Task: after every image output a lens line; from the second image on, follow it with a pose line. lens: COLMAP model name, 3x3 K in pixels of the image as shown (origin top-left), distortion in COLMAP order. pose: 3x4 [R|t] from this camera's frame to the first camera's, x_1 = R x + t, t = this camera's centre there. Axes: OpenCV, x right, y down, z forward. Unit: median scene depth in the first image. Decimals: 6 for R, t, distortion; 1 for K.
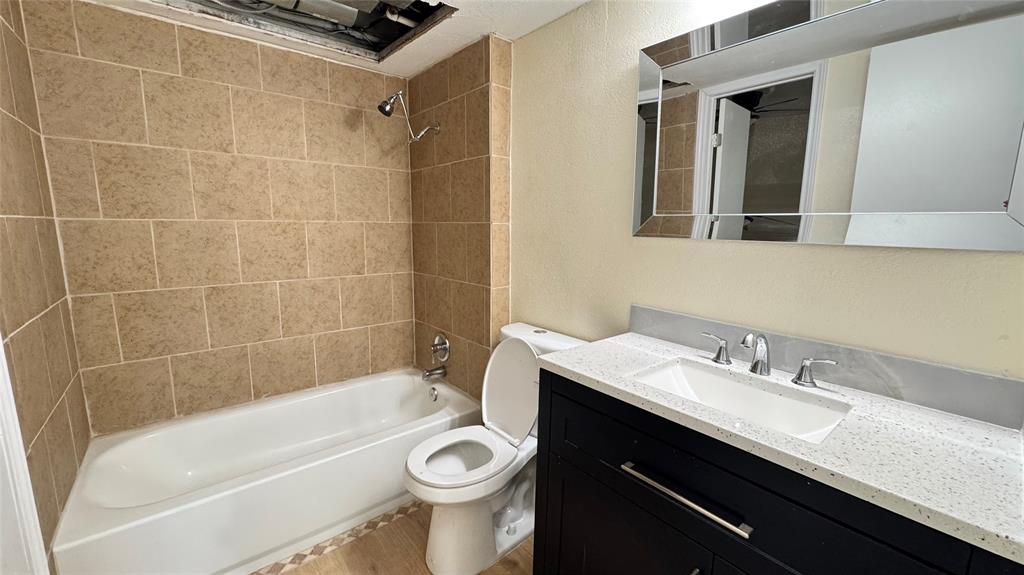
lens RADIAL K [[410.6, 0, 513.7], [0, 410.6, 285.4], [0, 0, 1]] dist [-0.000032, -0.000297]
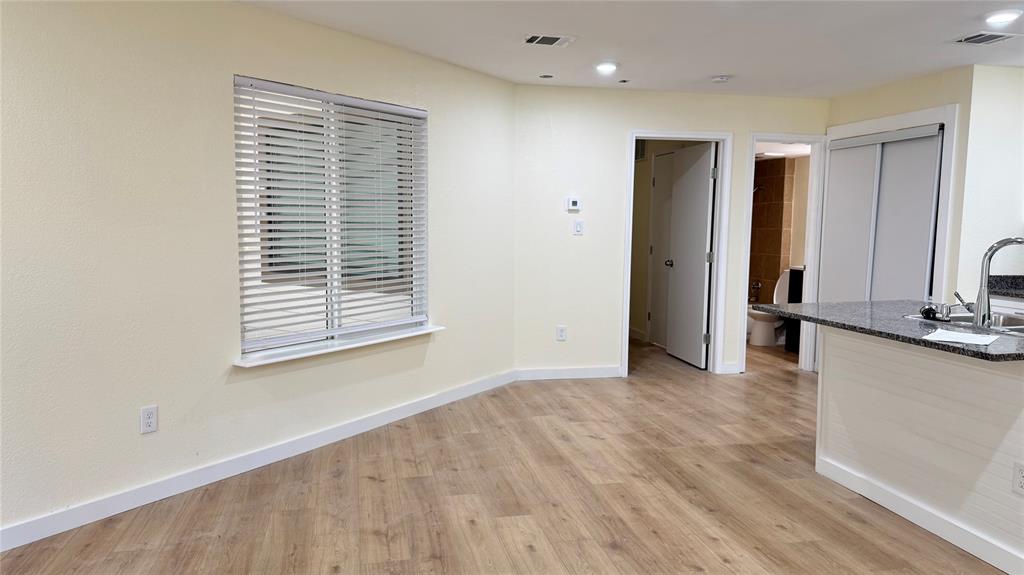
lens RADIAL K [[709.4, 0, 519.1], [0, 709.4, 290.6], [0, 0, 1]] dist [0.049069, -0.026890]
pose [[0.894677, 0.042021, -0.444734, 0.461130], [-0.072490, 0.996027, -0.051719, 0.565536], [0.440793, 0.078510, 0.894168, -3.581373]]
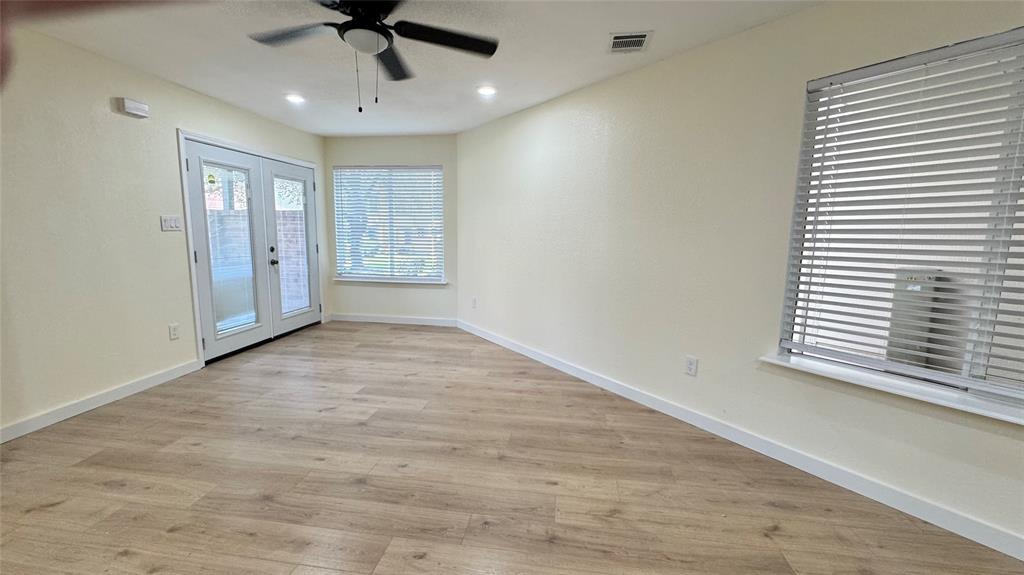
lens RADIAL K [[410.6, 0, 506.4], [0, 410.6, 293.4], [0, 0, 1]] dist [-0.000032, -0.000297]
pose [[-0.751333, 0.079485, -0.655119, 0.244058], [-0.120995, 0.959300, 0.255155, 0.266758], [0.648737, 0.270972, -0.711136, -1.434980]]
